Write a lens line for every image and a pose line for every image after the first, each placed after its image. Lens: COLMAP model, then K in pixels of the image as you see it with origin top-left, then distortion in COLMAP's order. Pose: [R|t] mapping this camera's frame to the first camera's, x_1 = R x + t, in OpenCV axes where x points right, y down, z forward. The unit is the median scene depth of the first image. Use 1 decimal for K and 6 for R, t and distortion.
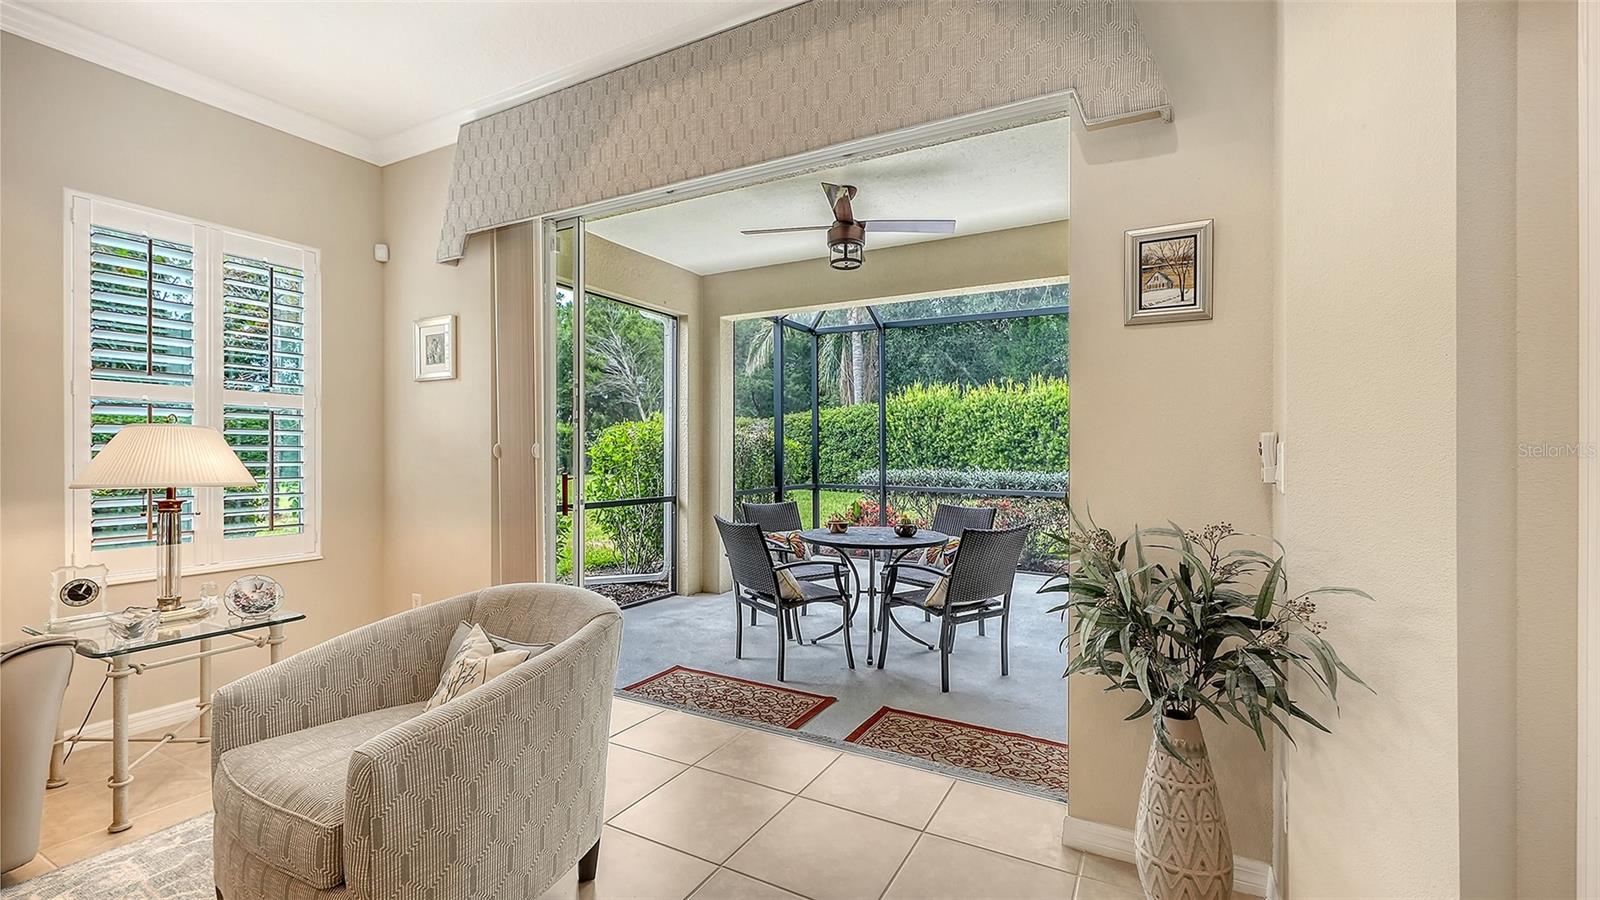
lens RADIAL K [[664.7, 0, 803.4], [0, 664.7, 459.9], [0, 0, 1]] dist [0.009300, -0.000394]
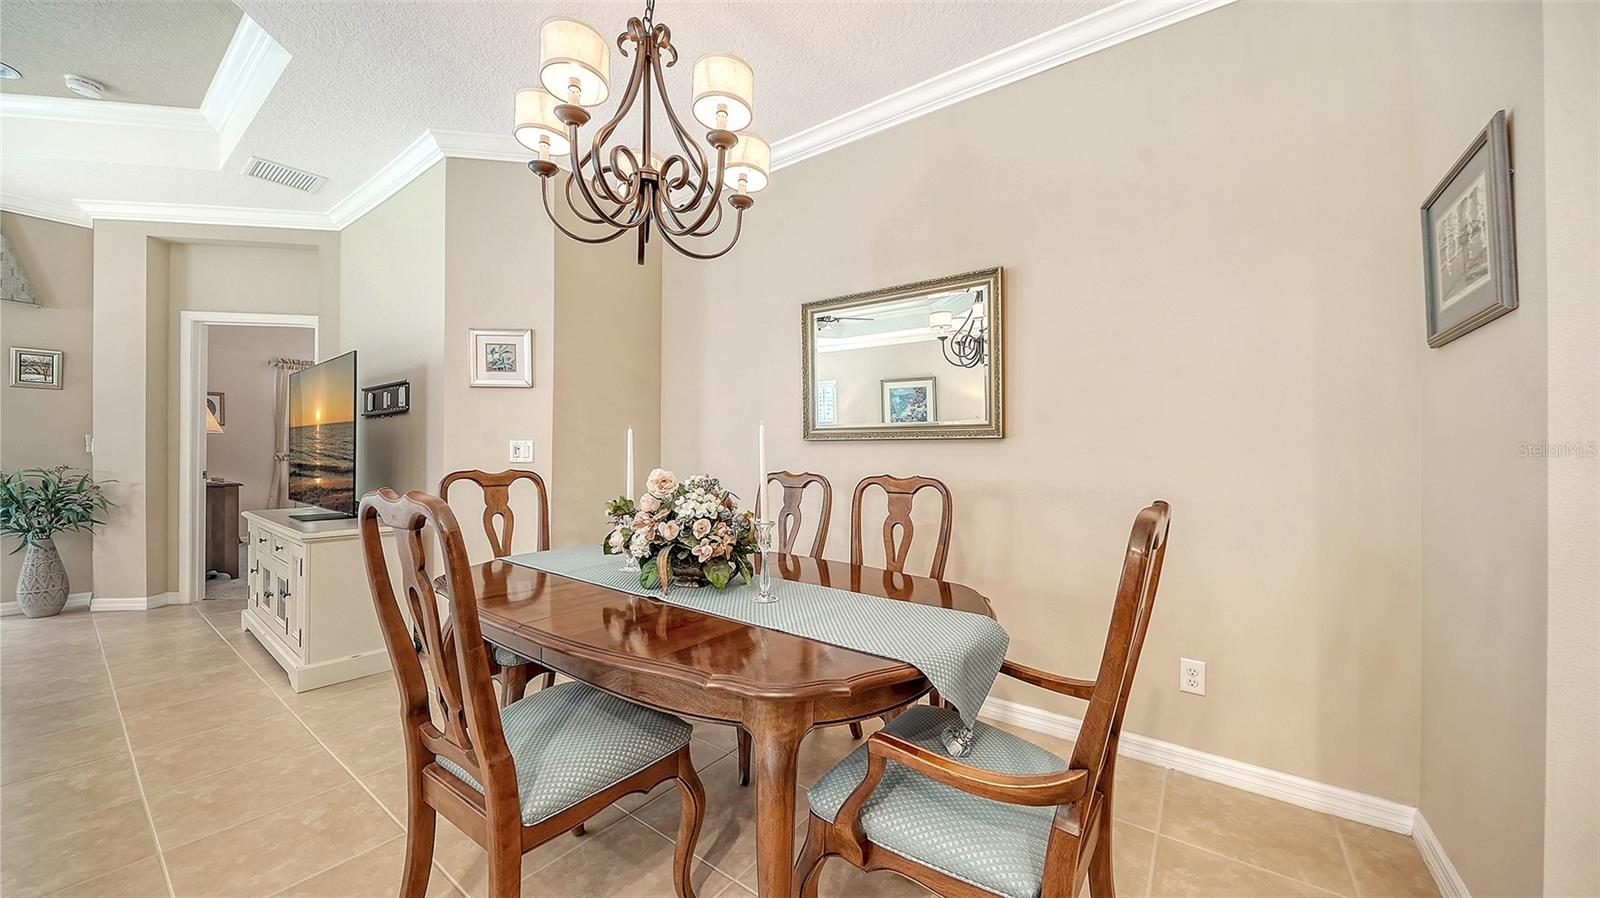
lens RADIAL K [[564.1, 0, 800.0], [0, 564.1, 449.0], [0, 0, 1]] dist [-0.000434, -0.000005]
pose [[0.140187, 0.005384, 0.990110, -0.740378], [0.001240, 0.999983, -0.005613, 0.024541], [-0.990124, 0.002014, 0.140178, -1.378769]]
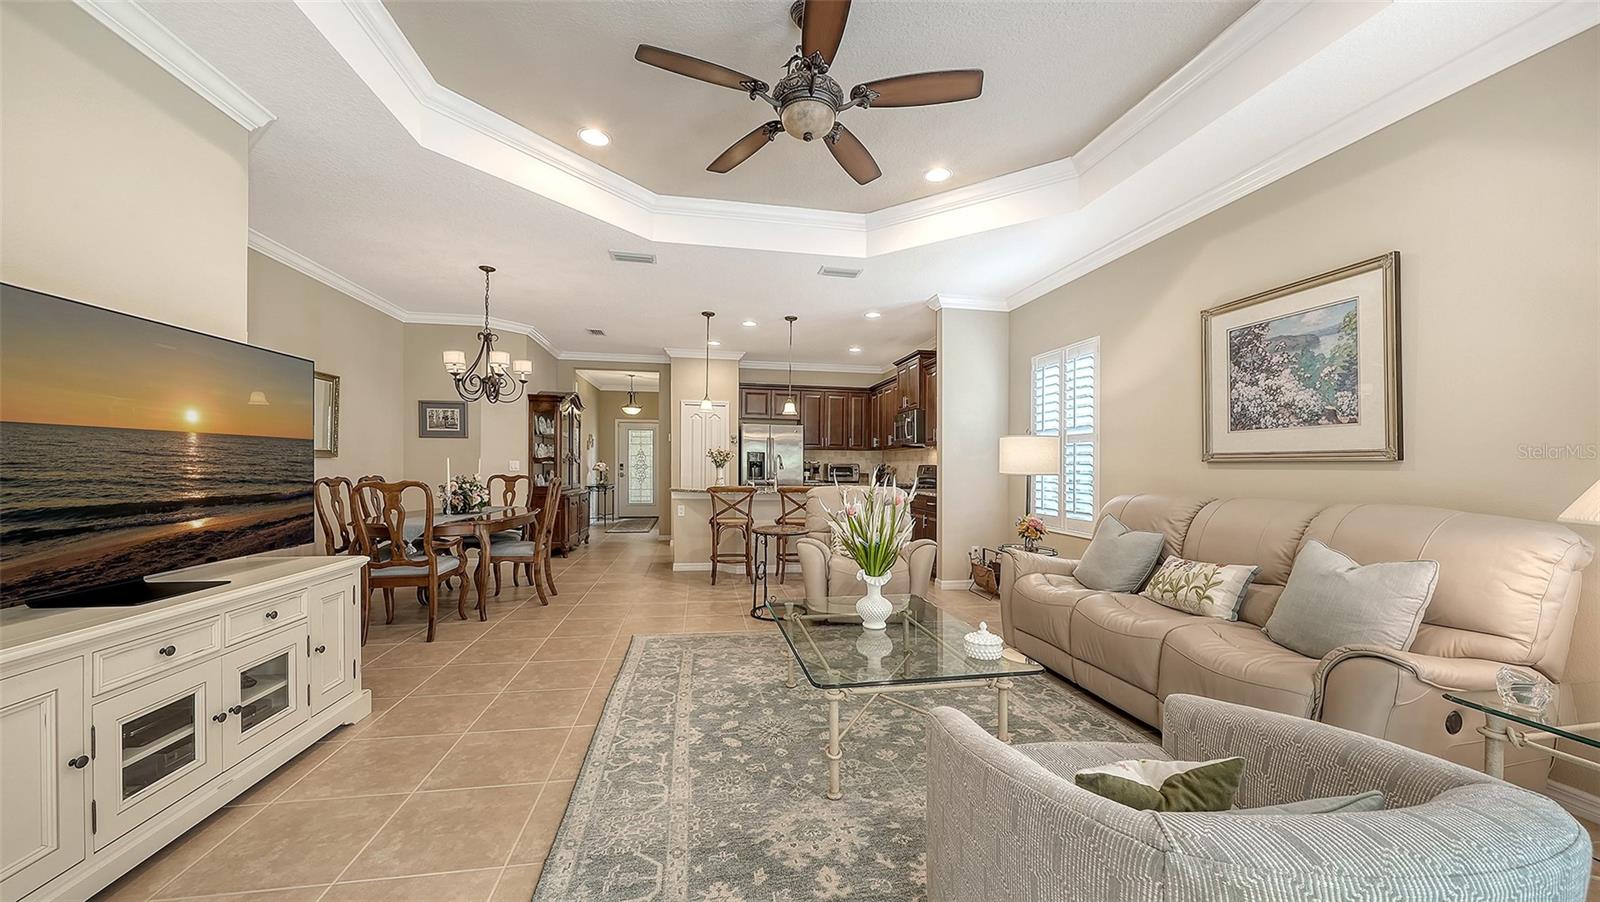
lens RADIAL K [[552.4, 0, 785.2], [0, 552.4, 467.7], [0, 0, 1]] dist [-0.000857, -0.000123]
pose [[-0.788540, -0.007355, -0.614939, 0.108557], [-0.019371, 0.999729, 0.012883, -0.012294], [0.614678, 0.022070, -0.788469, 0.754728]]
